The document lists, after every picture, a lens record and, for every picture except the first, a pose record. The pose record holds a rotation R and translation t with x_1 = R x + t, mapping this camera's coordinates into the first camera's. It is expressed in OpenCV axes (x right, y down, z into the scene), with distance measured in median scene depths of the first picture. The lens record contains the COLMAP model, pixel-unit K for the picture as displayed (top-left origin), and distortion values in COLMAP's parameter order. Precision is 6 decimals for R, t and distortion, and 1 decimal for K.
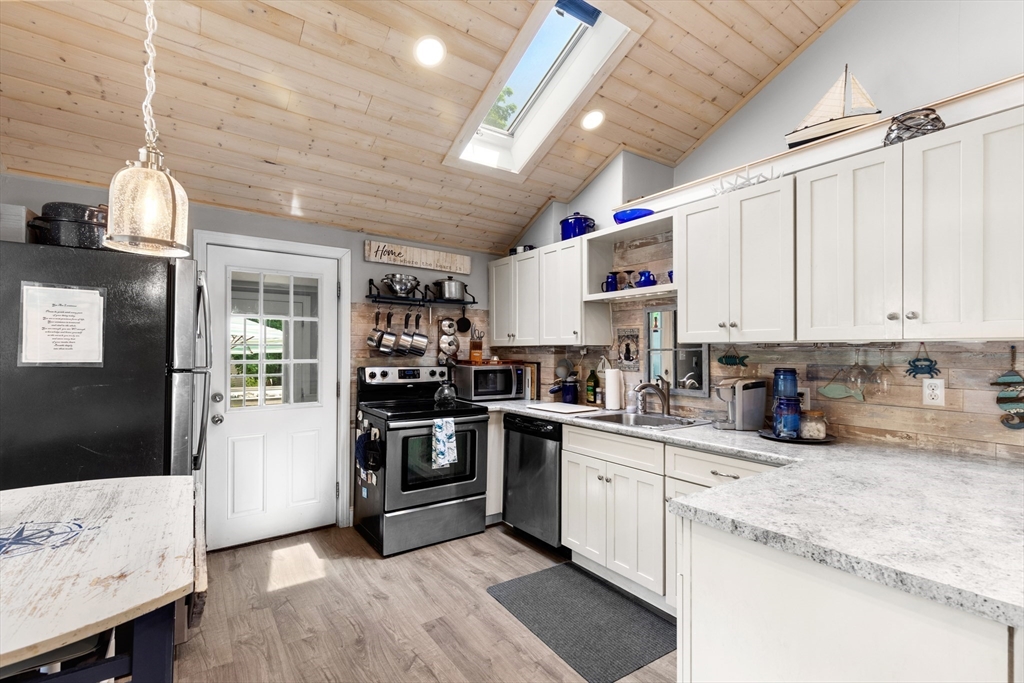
lens RADIAL K [[466.6, 0, 518.2], [0, 466.6, 348.1], [0, 0, 1]] dist [0.011941, -0.002441]
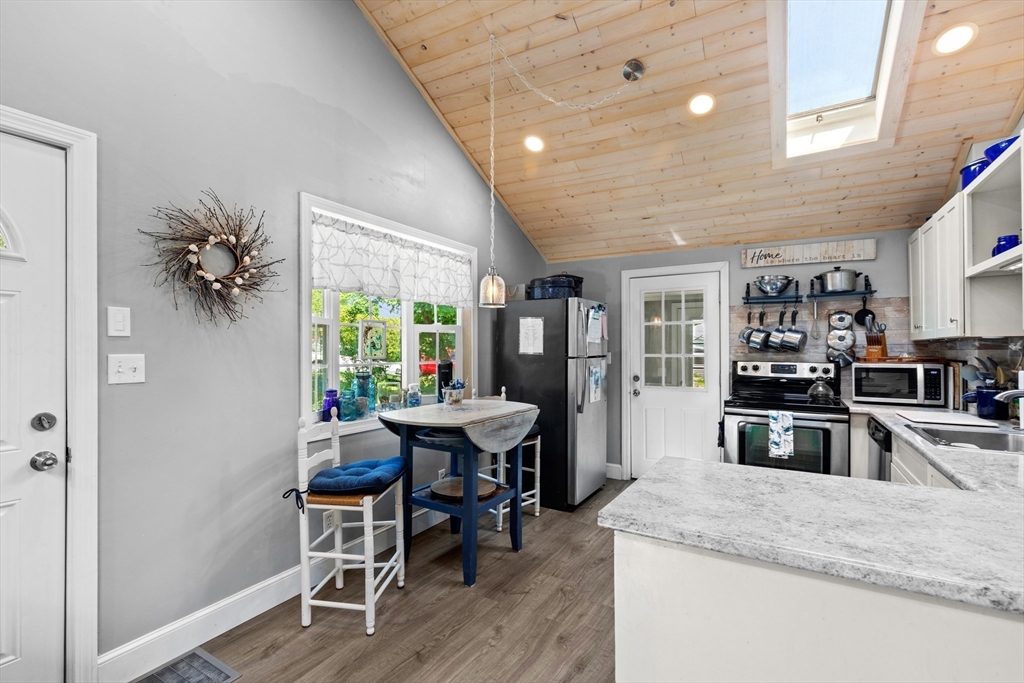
lens RADIAL K [[466.6, 0, 516.1], [0, 466.6, 347.4], [0, 0, 1]] dist [0.011941, -0.002441]
pose [[0.398772, -0.009229, -0.917004, 0.529487], [0.008125, 0.999946, -0.006530, 0.010166], [0.917014, -0.004847, 0.398825, 0.038597]]
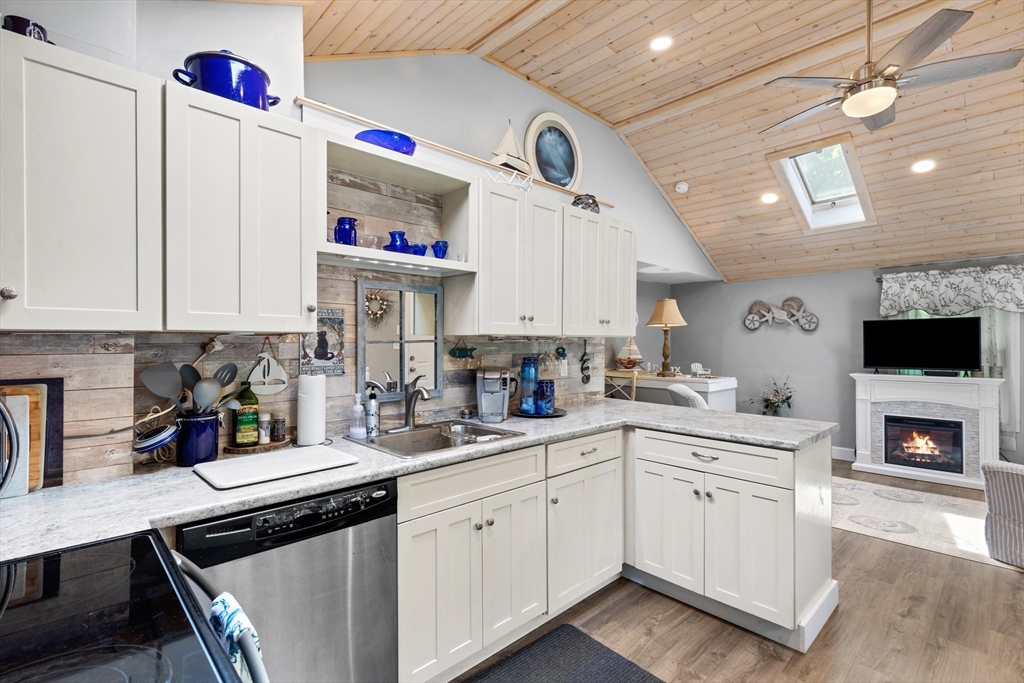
lens RADIAL K [[466.6, 0, 517.5], [0, 466.6, 339.7], [0, 0, 1]] dist [0.011941, -0.002441]
pose [[-0.134058, -0.000064, 0.990974, -0.412583], [-0.006956, 0.999975, -0.000876, -0.000648], [-0.990949, -0.007010, -0.134055, 0.822771]]
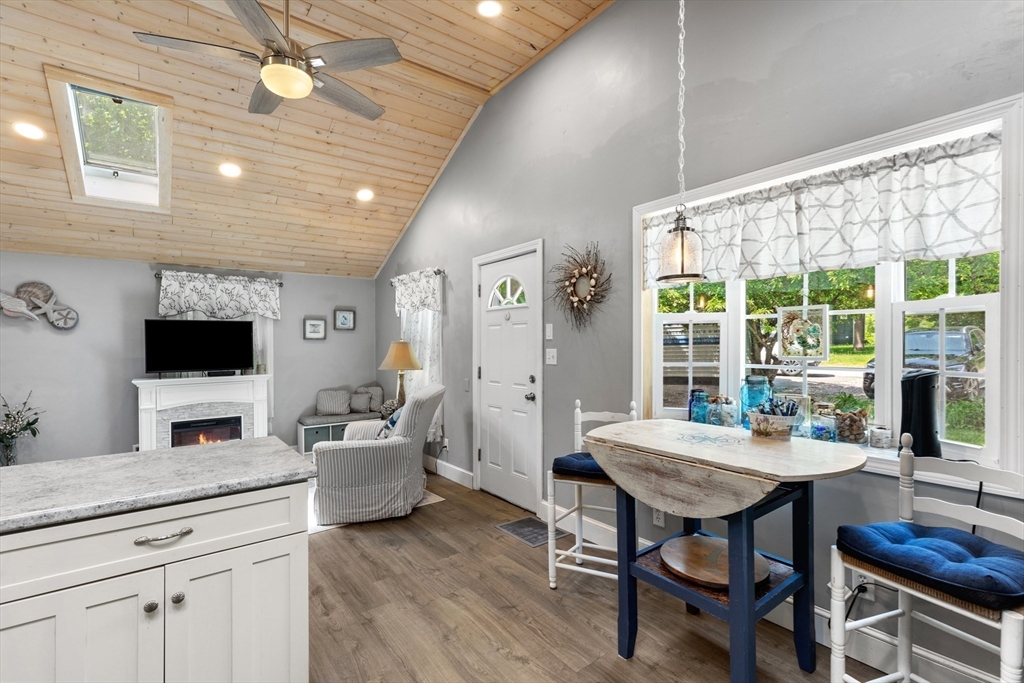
lens RADIAL K [[466.6, 0, 509.3], [0, 466.6, 345.6], [0, 0, 1]] dist [0.011941, -0.002441]
pose [[-0.999766, -0.000569, -0.021609, -0.054397], [-0.000536, 0.999999, -0.001549, 0.004615], [0.021610, -0.001537, -0.999765, 0.866022]]
